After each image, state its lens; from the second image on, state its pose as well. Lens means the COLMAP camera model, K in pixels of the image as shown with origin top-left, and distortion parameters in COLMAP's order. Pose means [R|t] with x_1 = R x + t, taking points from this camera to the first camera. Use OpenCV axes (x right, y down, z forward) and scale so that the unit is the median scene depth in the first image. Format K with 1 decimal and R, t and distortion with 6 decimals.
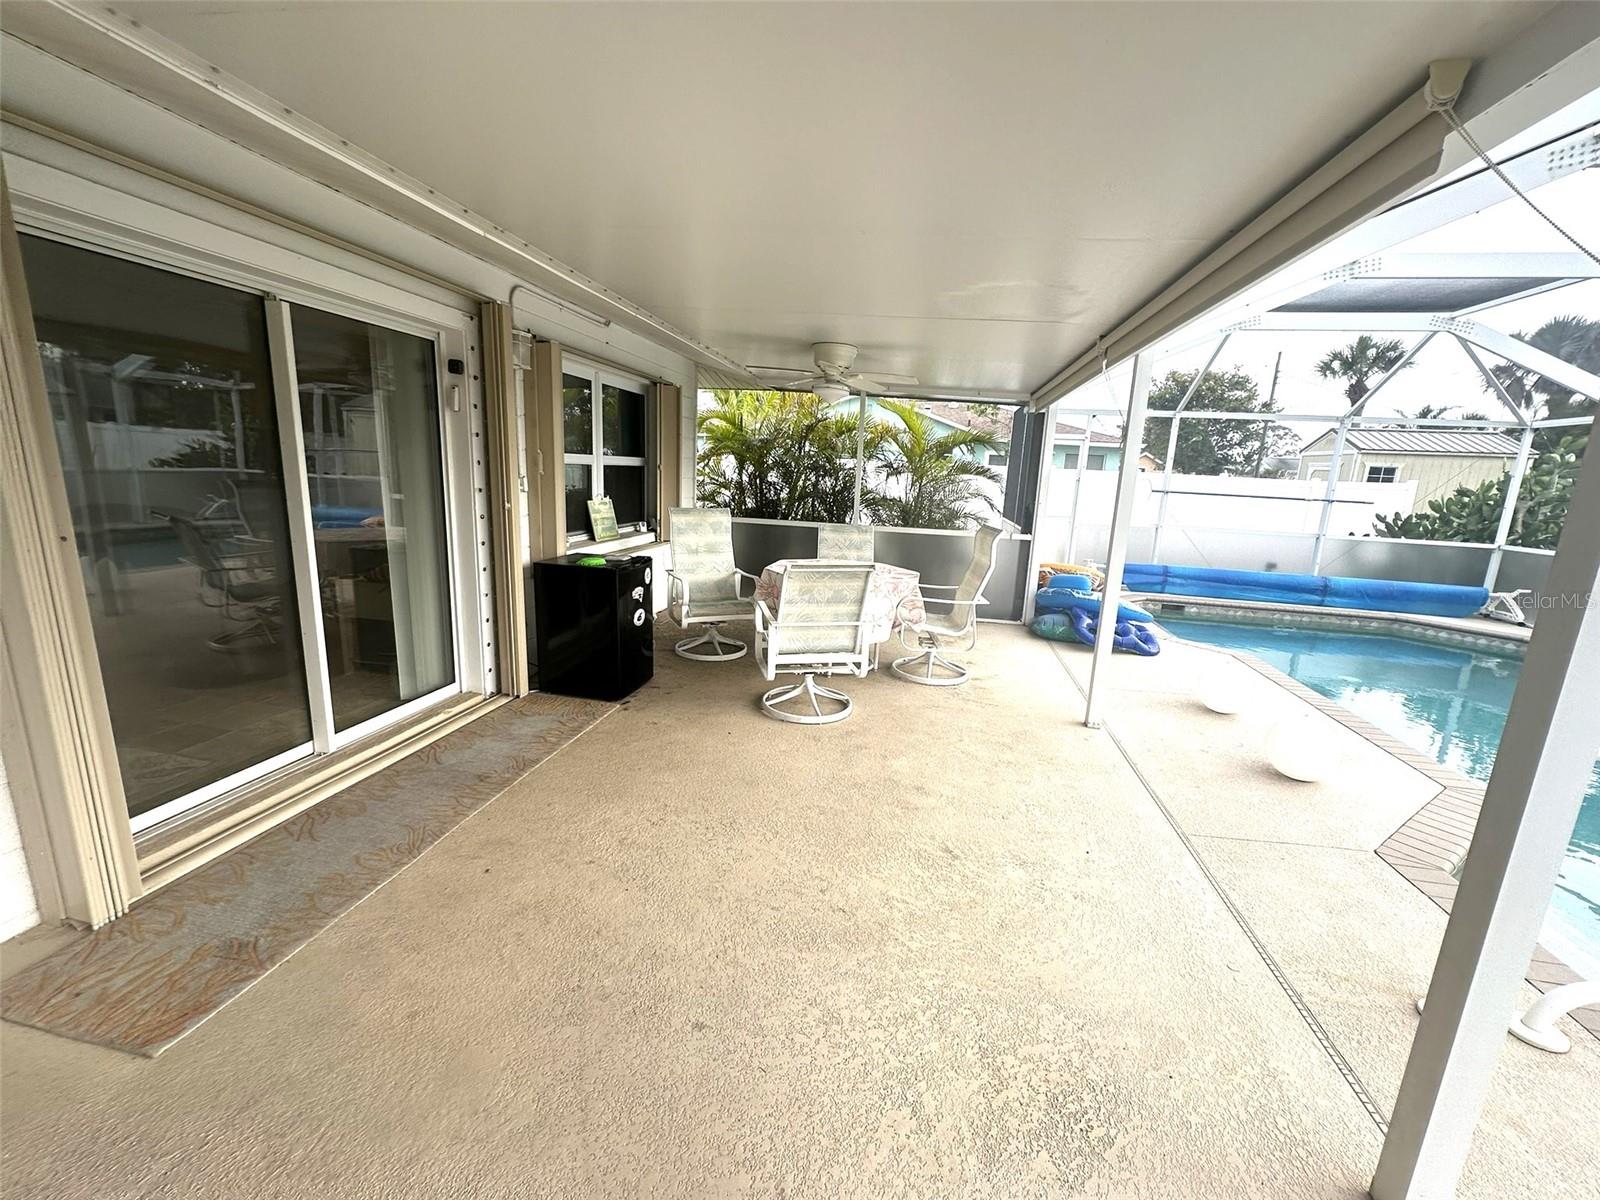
lens RADIAL K [[635.6, 0, 803.2], [0, 635.6, 603.1], [0, 0, 1]] dist [-0.003484, 0.000960]
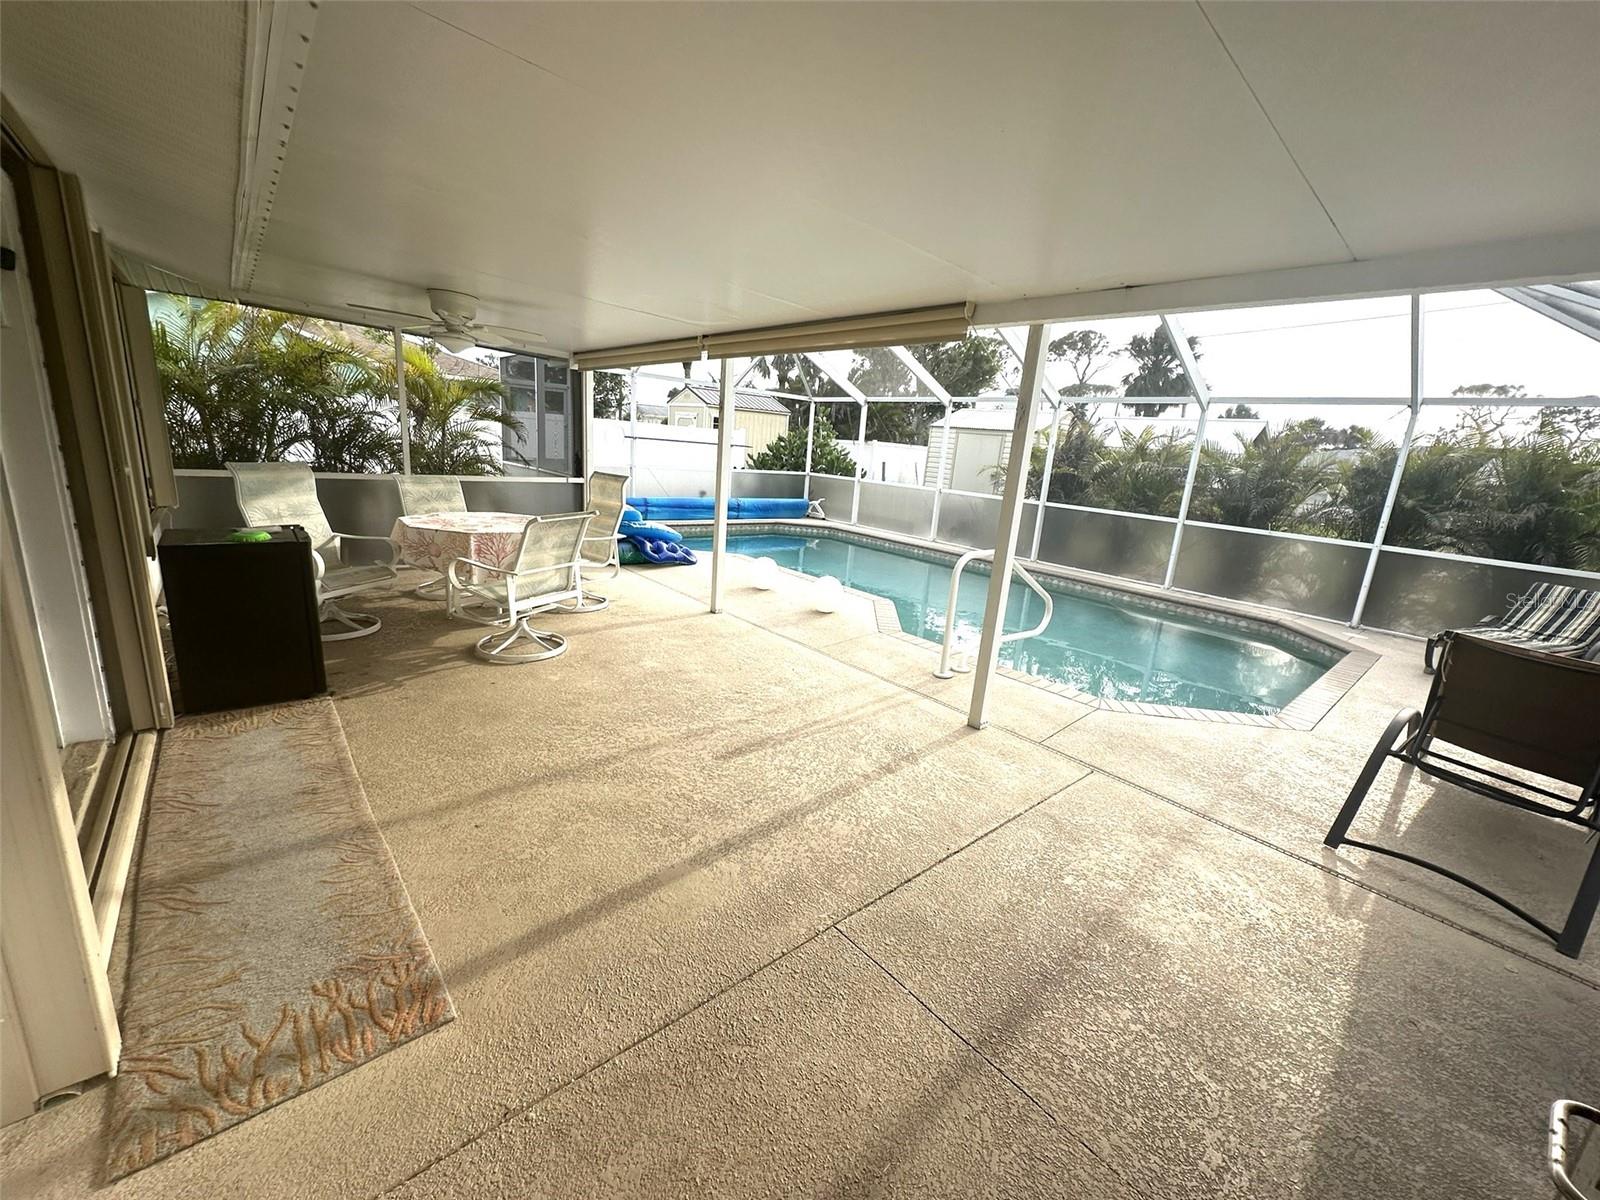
lens RADIAL K [[635.6, 0, 800.0], [0, 635.6, 597.6], [0, 0, 1]] dist [-0.003484, 0.000960]
pose [[0.614344, -0.184829, 0.767085, -0.418371], [0.116670, 0.982770, 0.143359, -0.017774], [-0.780365, 0.001424, 0.625323, -0.034896]]
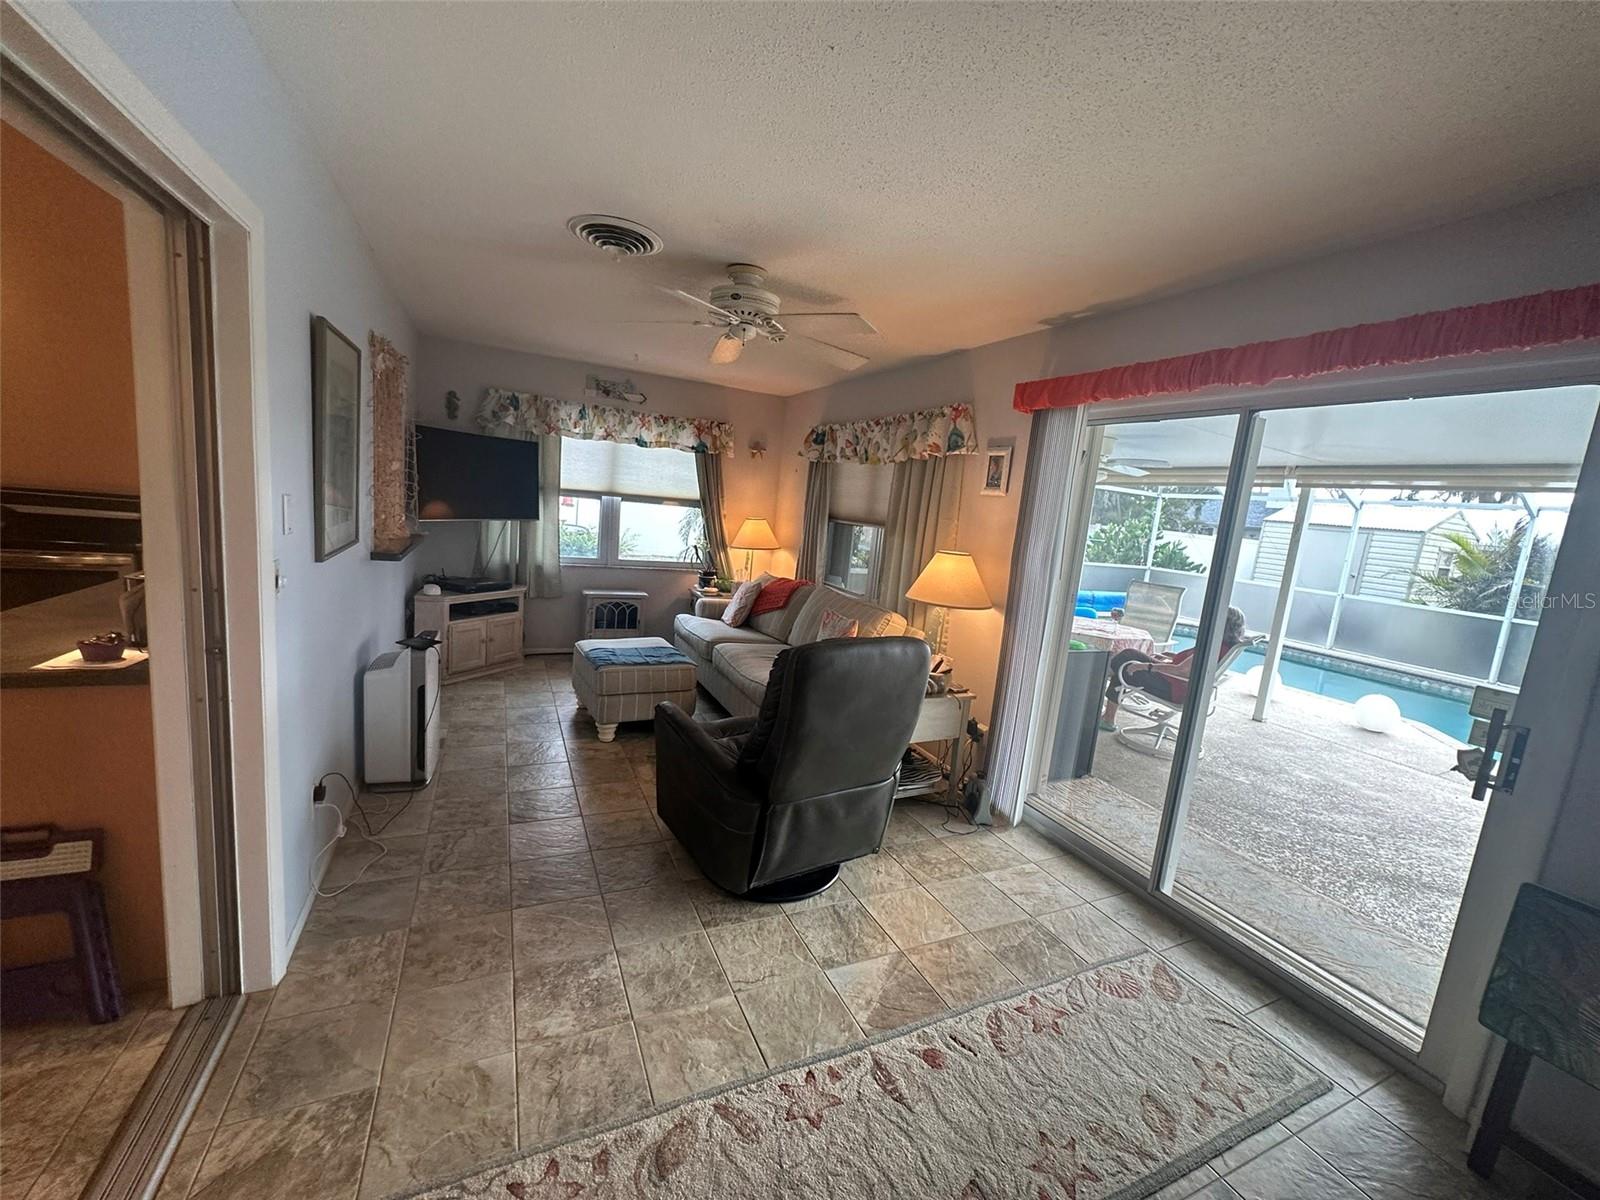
lens RADIAL K [[635.6, 0, 803.2], [0, 635.6, 602.2], [0, 0, 1]] dist [-0.003484, 0.000960]
pose [[0.808098, -0.059948, 0.585990, -0.999295], [0.063713, 0.997867, 0.014221, -0.135722], [-0.585592, 0.025843, 0.810194, 0.338886]]
